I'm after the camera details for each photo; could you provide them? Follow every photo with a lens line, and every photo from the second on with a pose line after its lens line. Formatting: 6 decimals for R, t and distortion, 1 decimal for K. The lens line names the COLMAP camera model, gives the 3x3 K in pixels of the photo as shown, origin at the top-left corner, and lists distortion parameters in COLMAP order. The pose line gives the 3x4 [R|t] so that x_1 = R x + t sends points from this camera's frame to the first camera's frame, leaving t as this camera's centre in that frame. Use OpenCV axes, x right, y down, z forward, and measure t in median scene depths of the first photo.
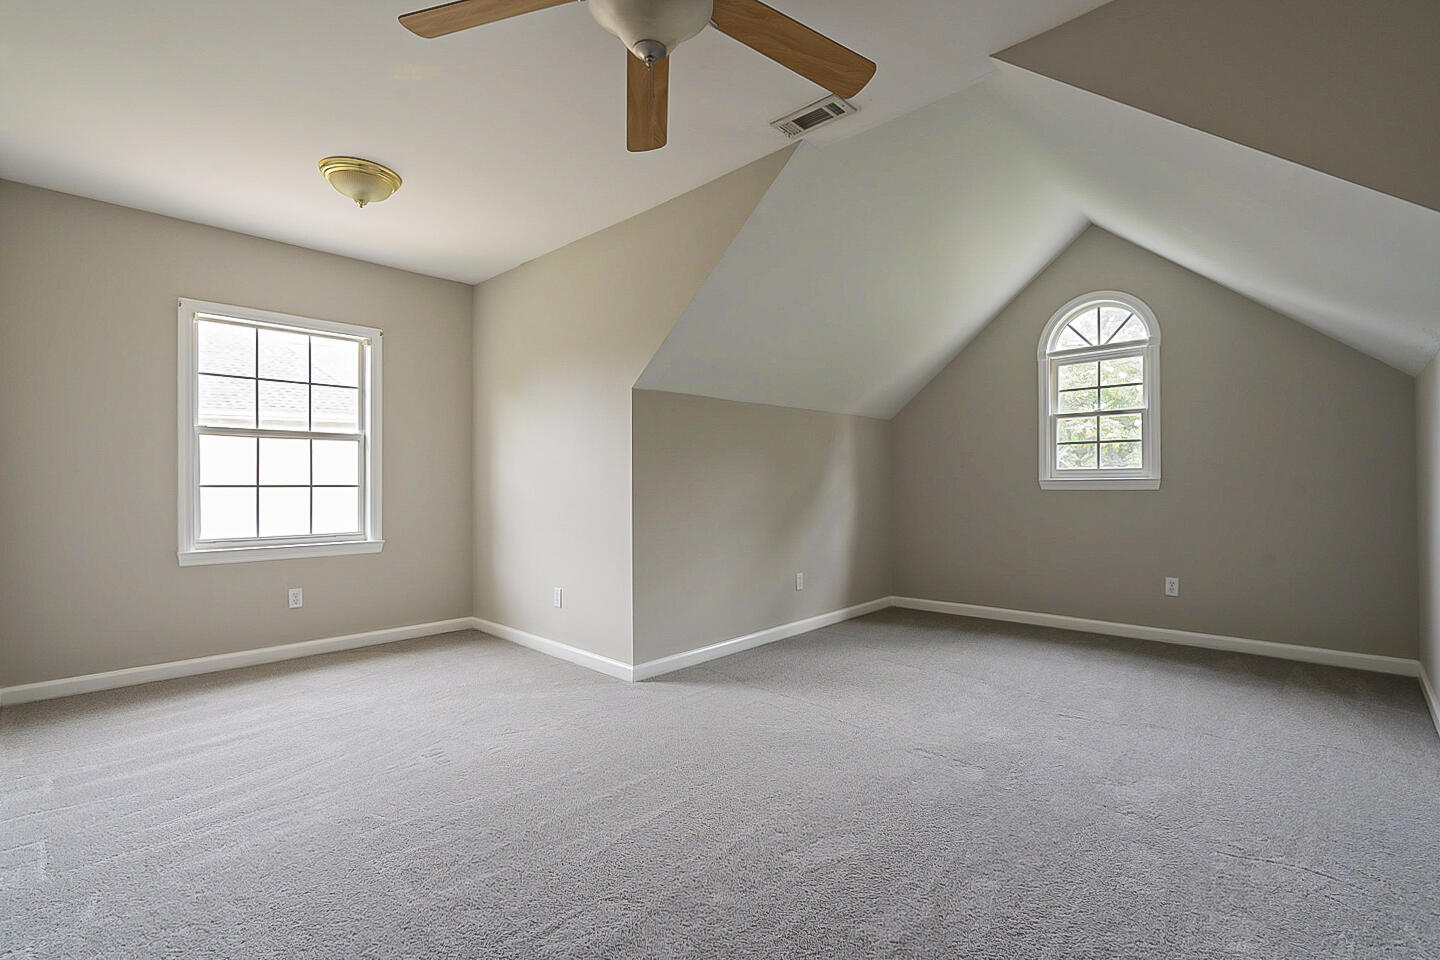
lens RADIAL K [[675.4, 0, 715.1], [0, 675.4, 481.4], [0, 0, 1]] dist [0.013348, 0.000000]
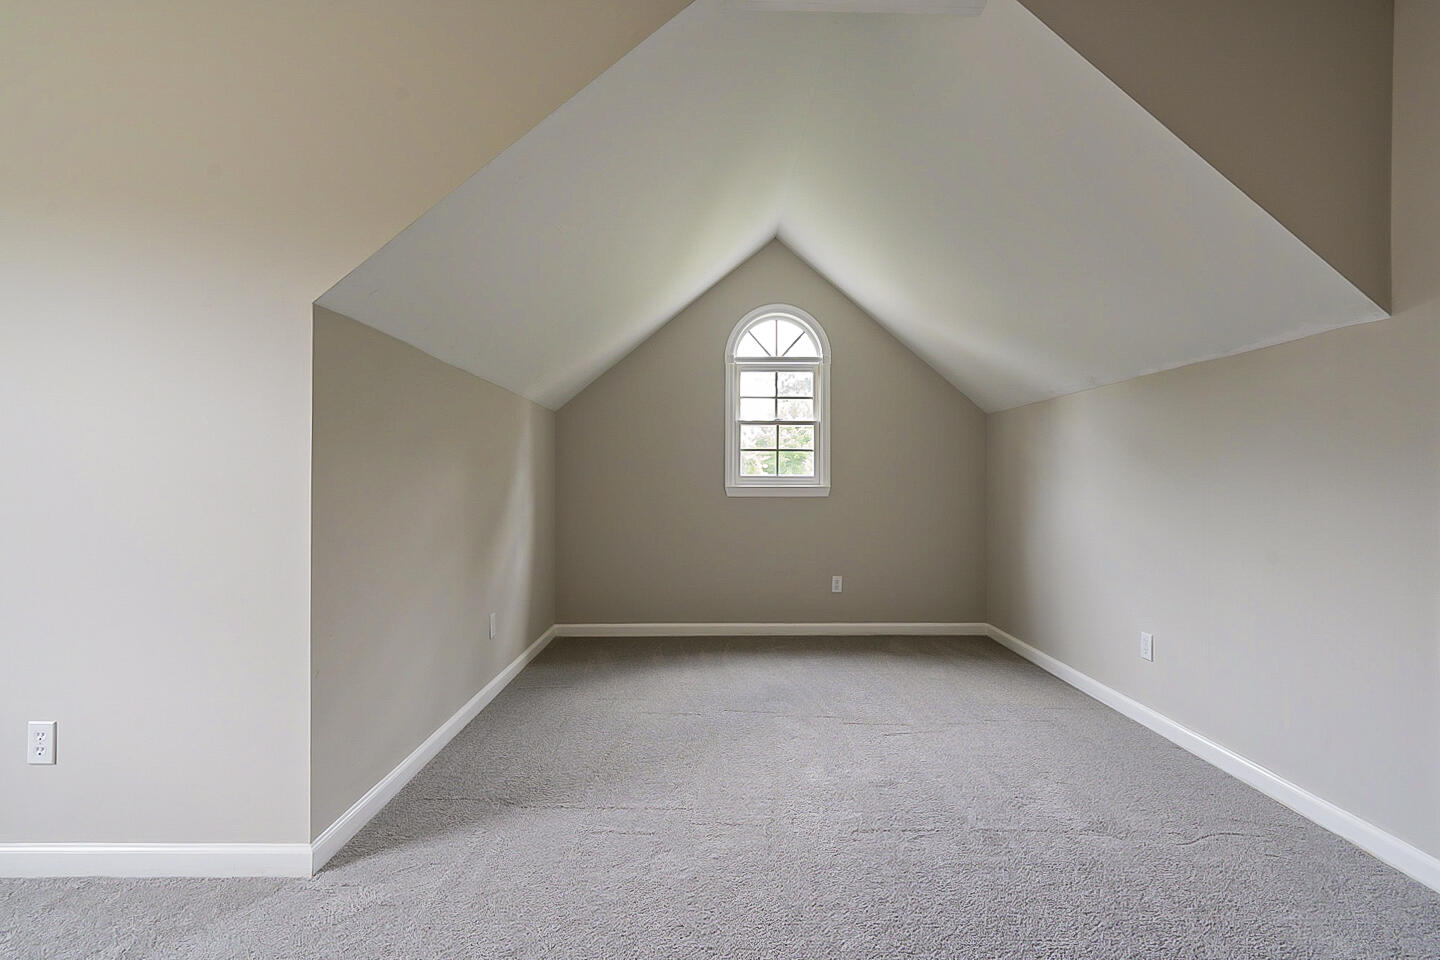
lens RADIAL K [[675.4, 0, 723.4], [0, 675.4, 479.7], [0, 0, 1]] dist [0.013348, 0.000000]
pose [[0.696216, 0.015229, 0.717671, -0.235875], [-0.011689, 0.999883, -0.009878, -0.001910], [-0.717737, -0.001512, 0.696312, 0.349643]]
